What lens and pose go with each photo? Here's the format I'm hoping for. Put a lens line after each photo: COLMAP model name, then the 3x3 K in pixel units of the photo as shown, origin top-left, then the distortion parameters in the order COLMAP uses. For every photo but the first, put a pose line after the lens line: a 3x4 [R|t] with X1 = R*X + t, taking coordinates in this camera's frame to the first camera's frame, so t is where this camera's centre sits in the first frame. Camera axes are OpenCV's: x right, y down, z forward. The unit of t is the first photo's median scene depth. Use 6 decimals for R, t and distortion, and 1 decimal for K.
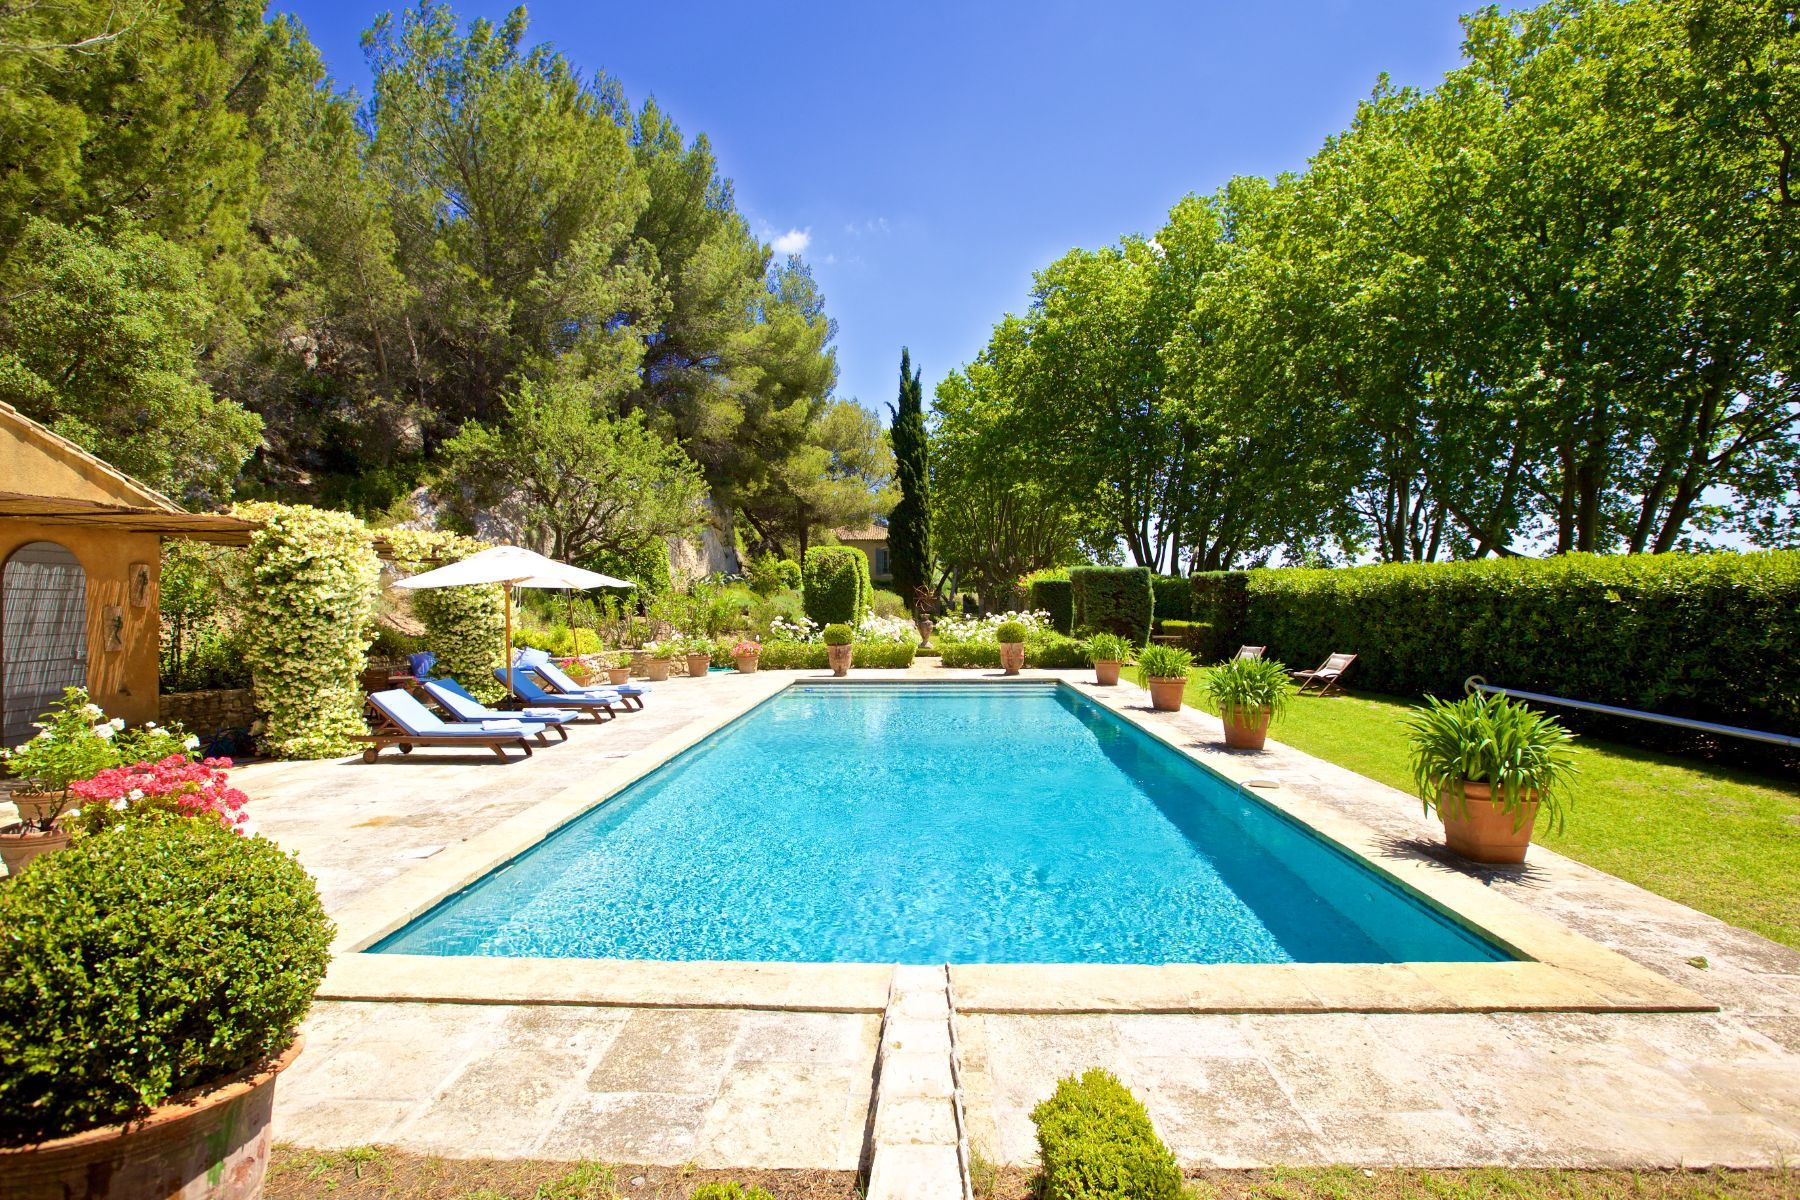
lens RADIAL K [[862.4, 0, 907.3], [0, 862.4, 605.0], [0, 0, 1]] dist [-0.037214, 0.014075]
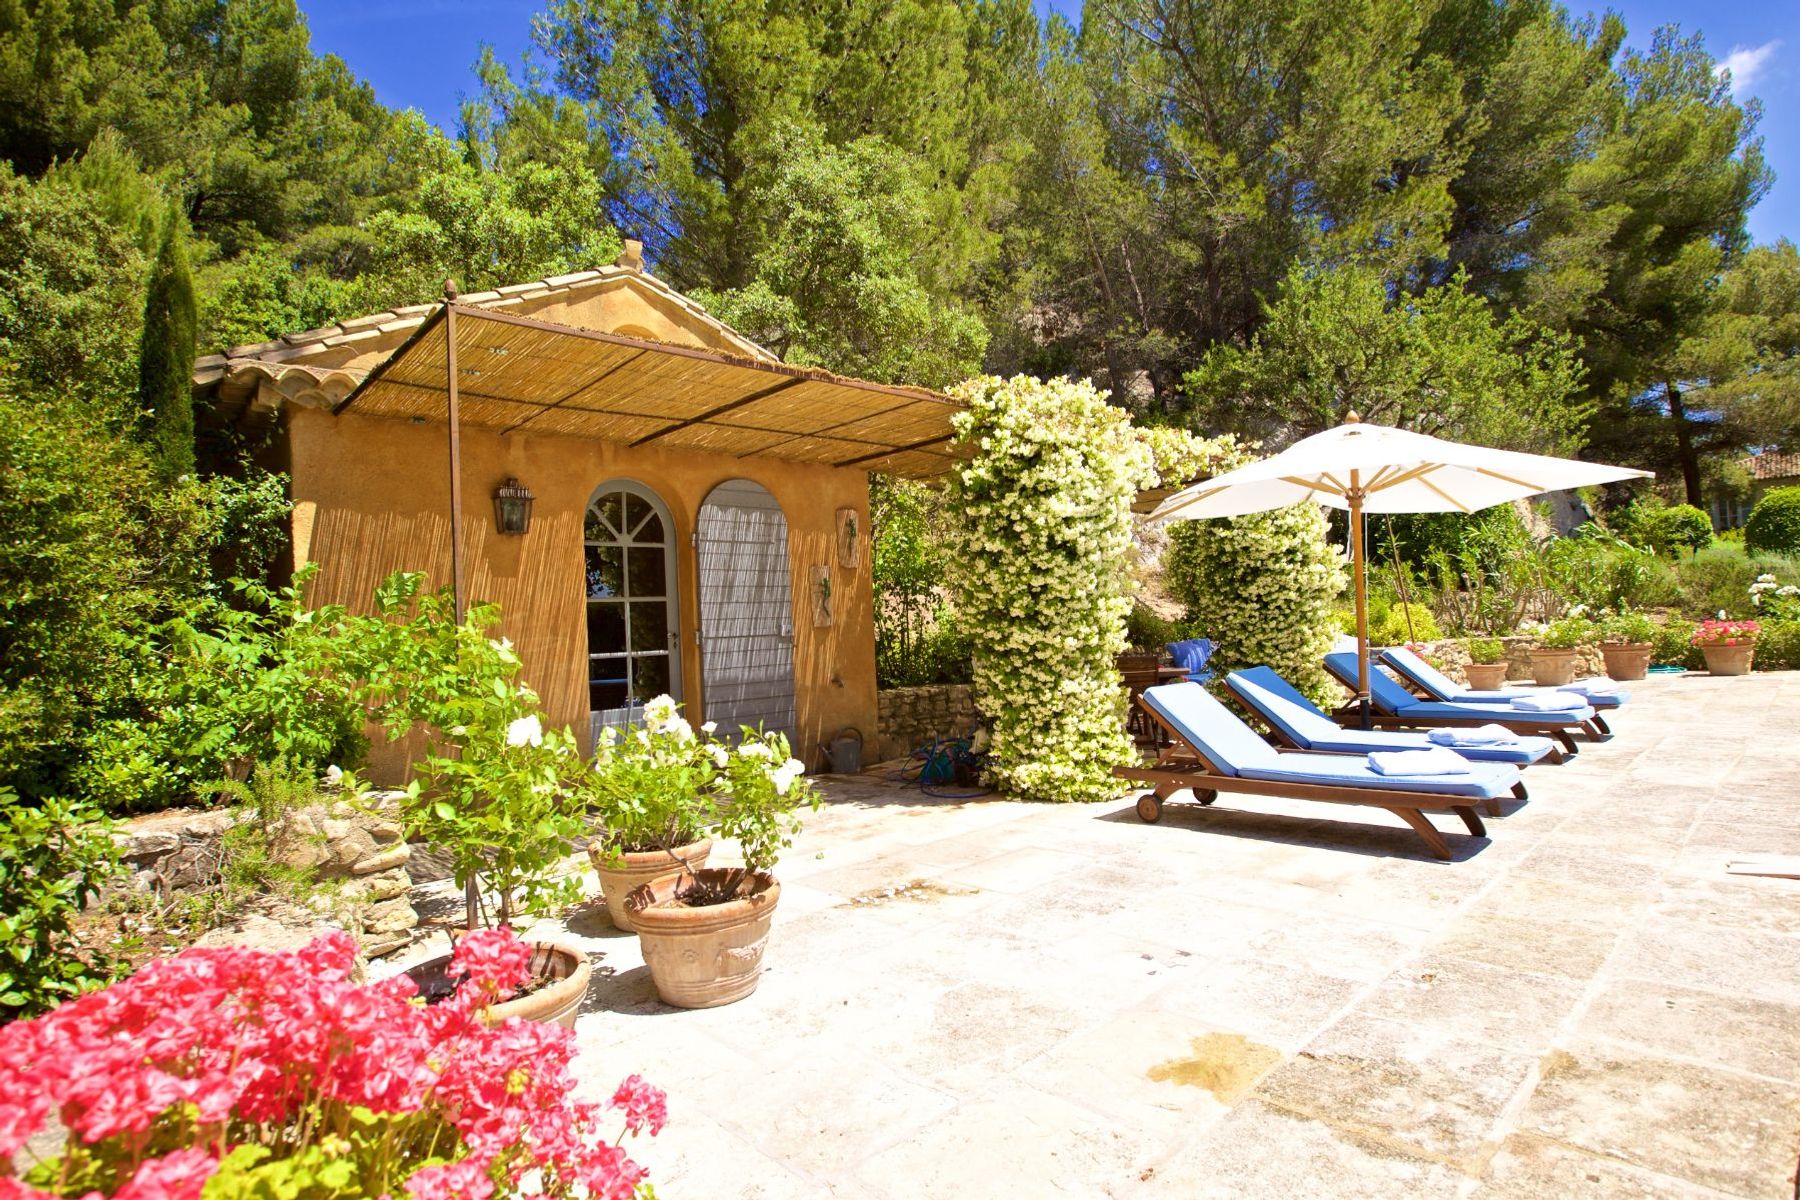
lens RADIAL K [[862.4, 0, 907.3], [0, 862.4, 605.0], [0, 0, 1]] dist [-0.037214, 0.014075]
pose [[0.708613, -0.054203, -0.703512, -0.347293], [0.039836, 0.998528, -0.036807, 0.064824], [0.704472, -0.001943, 0.709730, 0.503762]]
